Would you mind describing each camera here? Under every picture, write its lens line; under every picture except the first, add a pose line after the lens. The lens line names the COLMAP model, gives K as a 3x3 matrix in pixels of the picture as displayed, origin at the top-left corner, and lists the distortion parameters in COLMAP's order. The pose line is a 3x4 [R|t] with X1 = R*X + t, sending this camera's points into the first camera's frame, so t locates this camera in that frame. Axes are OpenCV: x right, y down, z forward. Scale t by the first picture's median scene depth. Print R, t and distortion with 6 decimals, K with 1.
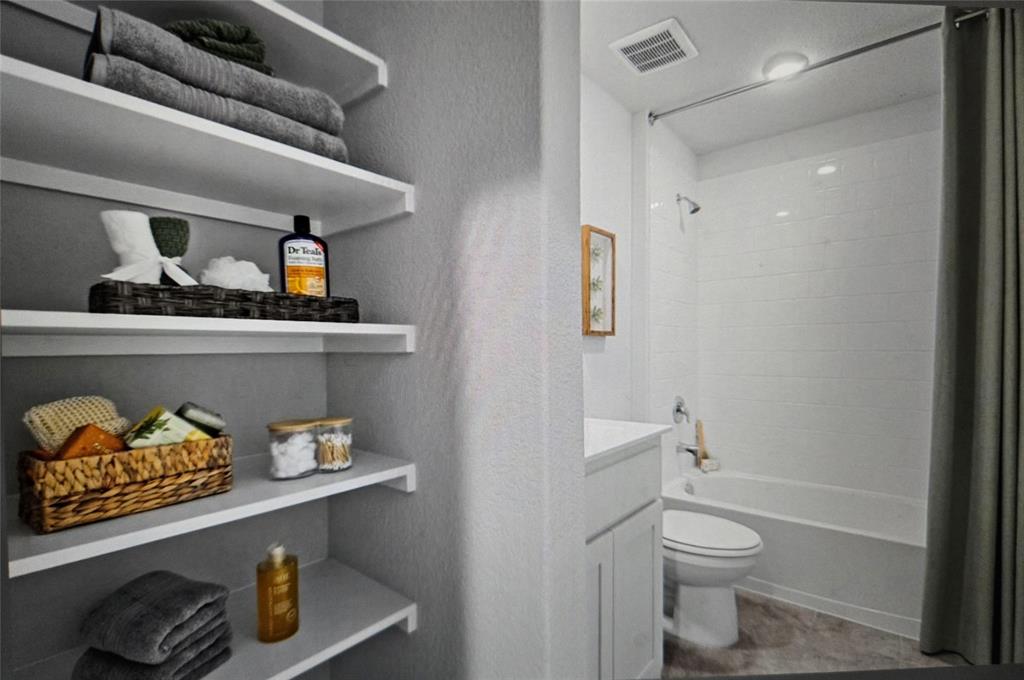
lens RADIAL K [[492.6, 0, 515.4], [0, 492.6, 342.2], [0, 0, 1]] dist [0.004548, -0.000154]
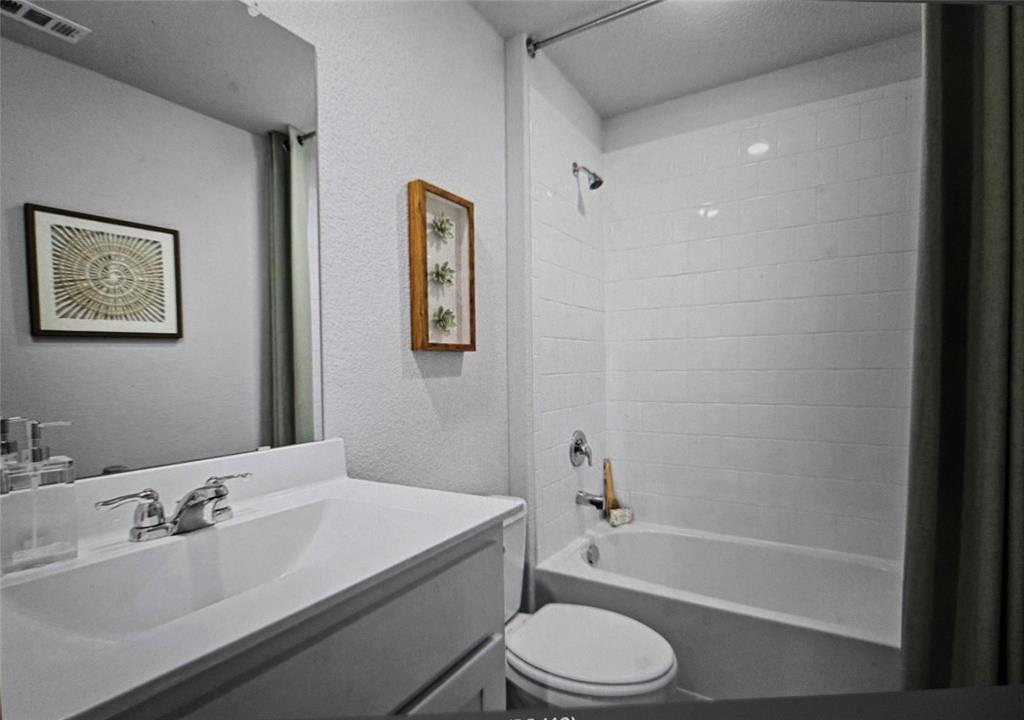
lens RADIAL K [[496.9, 0, 509.5], [0, 496.9, 364.0], [0, 0, 1]] dist [-0.000900, -0.000073]
pose [[0.994213, -0.008766, 0.107069, 0.163916], [0.008052, 0.999942, 0.007100, 0.000341], [-0.107125, -0.006196, 0.994226, 0.285084]]
